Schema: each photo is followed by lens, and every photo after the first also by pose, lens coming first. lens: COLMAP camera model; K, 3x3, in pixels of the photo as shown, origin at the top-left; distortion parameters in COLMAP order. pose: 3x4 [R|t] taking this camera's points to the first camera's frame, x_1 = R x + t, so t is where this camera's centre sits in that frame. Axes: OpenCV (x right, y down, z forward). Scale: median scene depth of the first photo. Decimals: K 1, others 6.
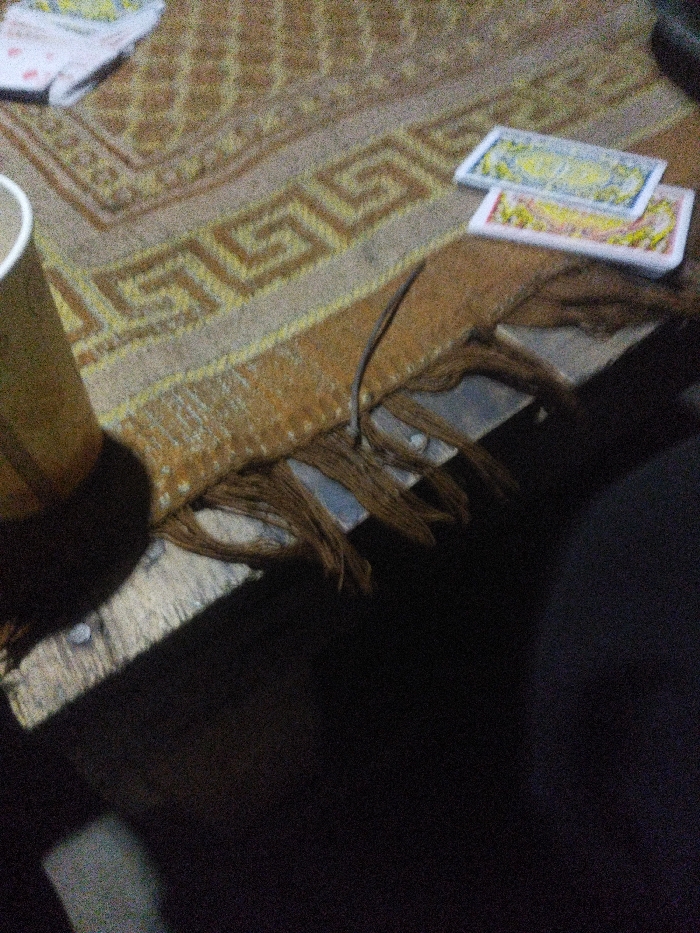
lens RADIAL K [[668.7, 0, 336.6], [0, 668.7, 481.6], [0, 0, 1]] dist [0.032631, -0.068866]
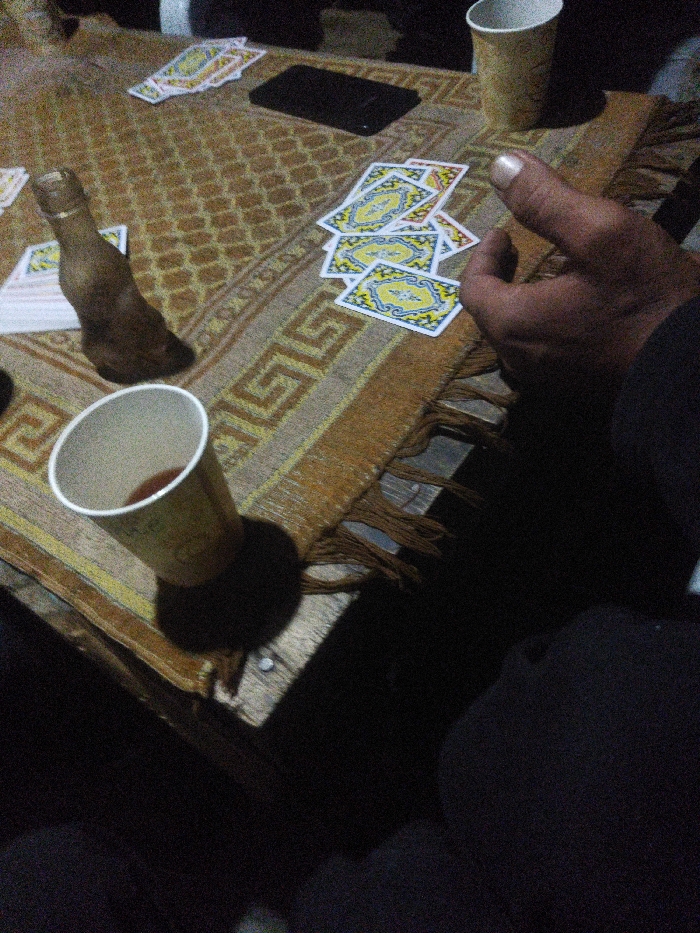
lens RADIAL K [[669.4, 0, 350.0], [0, 669.4, 466.5], [0, 0, 1]] dist [0.078116, -0.141225]
pose [[0.948425, -0.301021, 0.099380, -0.138492], [0.309836, 0.946536, -0.089844, -0.009390], [-0.067022, 0.116001, 0.990985, -0.448878]]
